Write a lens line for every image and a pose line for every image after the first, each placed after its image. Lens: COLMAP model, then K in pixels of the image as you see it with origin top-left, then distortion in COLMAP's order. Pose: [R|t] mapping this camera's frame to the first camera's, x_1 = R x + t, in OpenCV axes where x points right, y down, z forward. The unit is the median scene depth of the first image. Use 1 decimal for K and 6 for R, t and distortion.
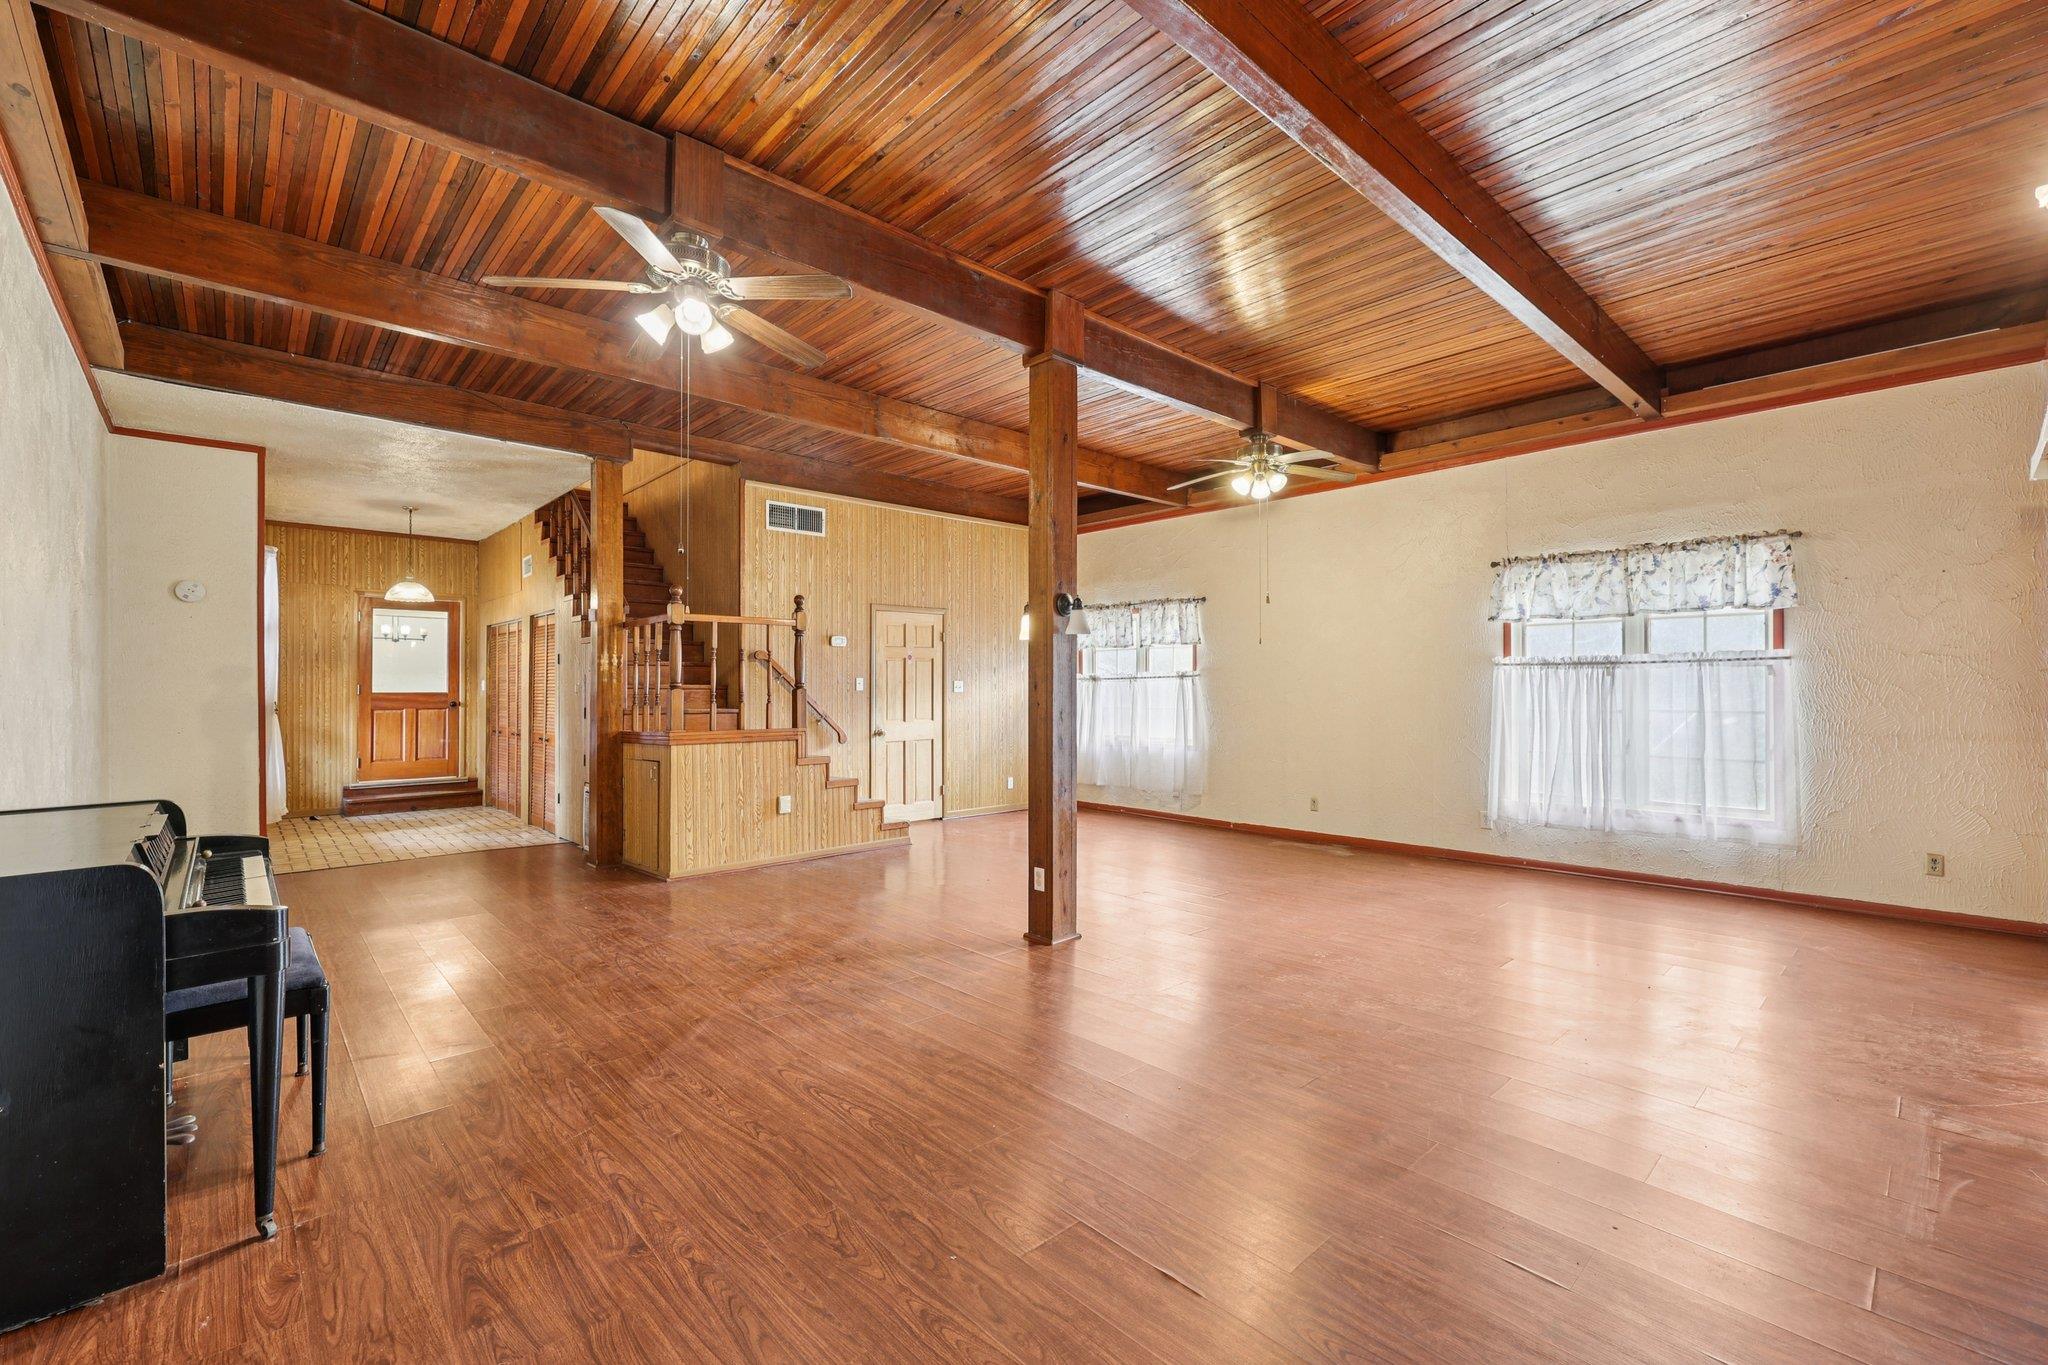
lens RADIAL K [[865.4, 0, 1032.9], [0, 865.4, 681.7], [0, 0, 1]] dist [-0.001020, -0.000138]
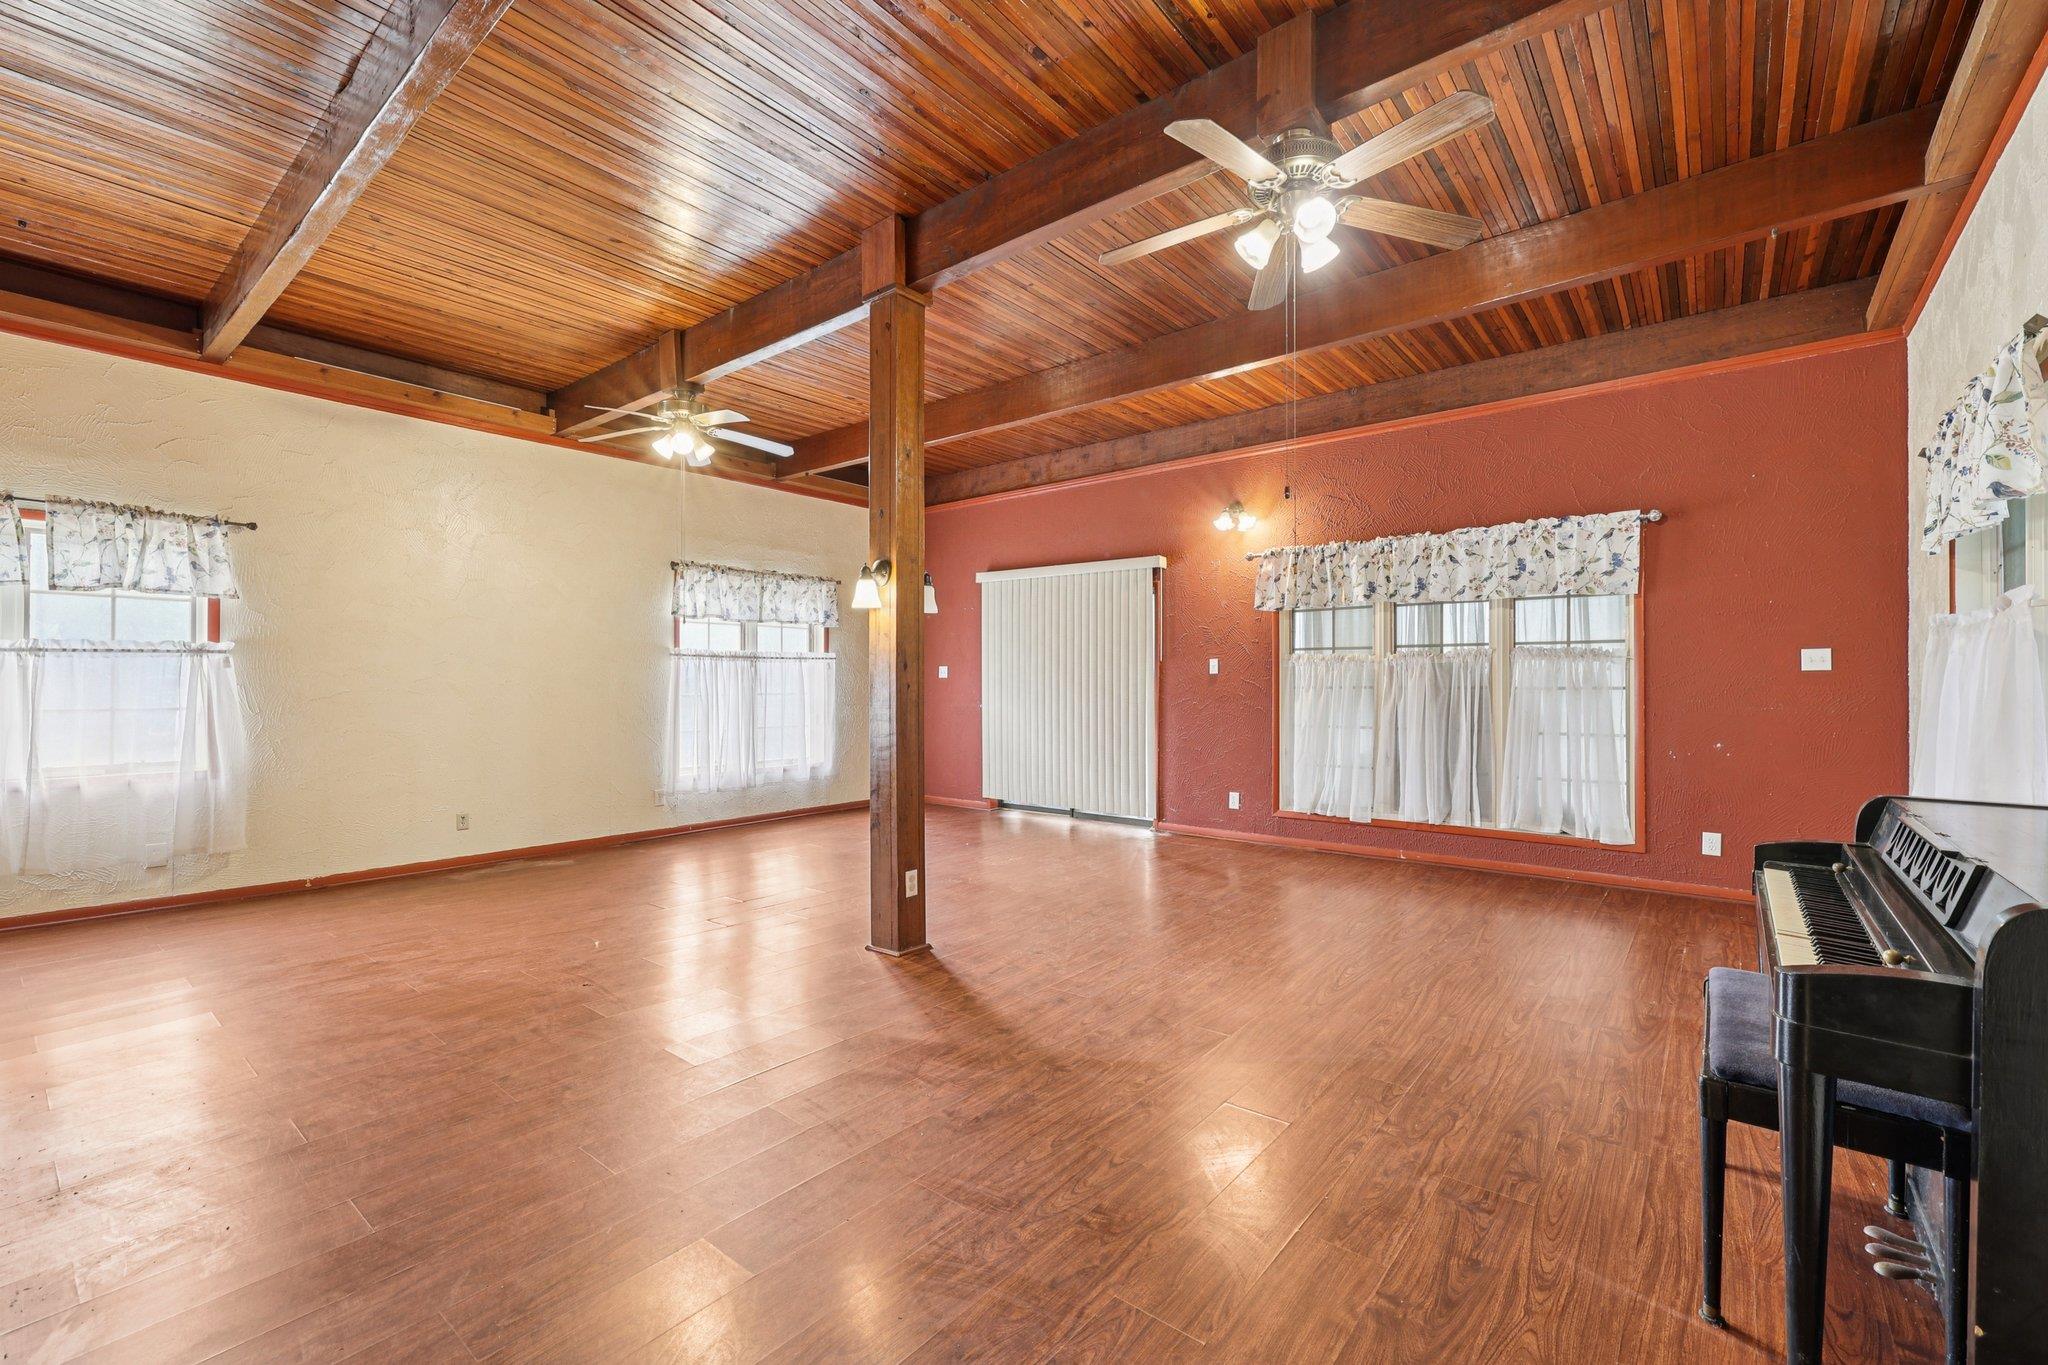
lens RADIAL K [[865.4, 0, 1032.9], [0, 865.4, 681.7], [0, 0, 1]] dist [-0.001020, -0.000138]
pose [[-0.140549, 0.005581, 0.990058, -0.882345], [-0.005253, 0.999966, -0.006382, 0.027004], [-0.990060, -0.006098, -0.140515, 0.998140]]
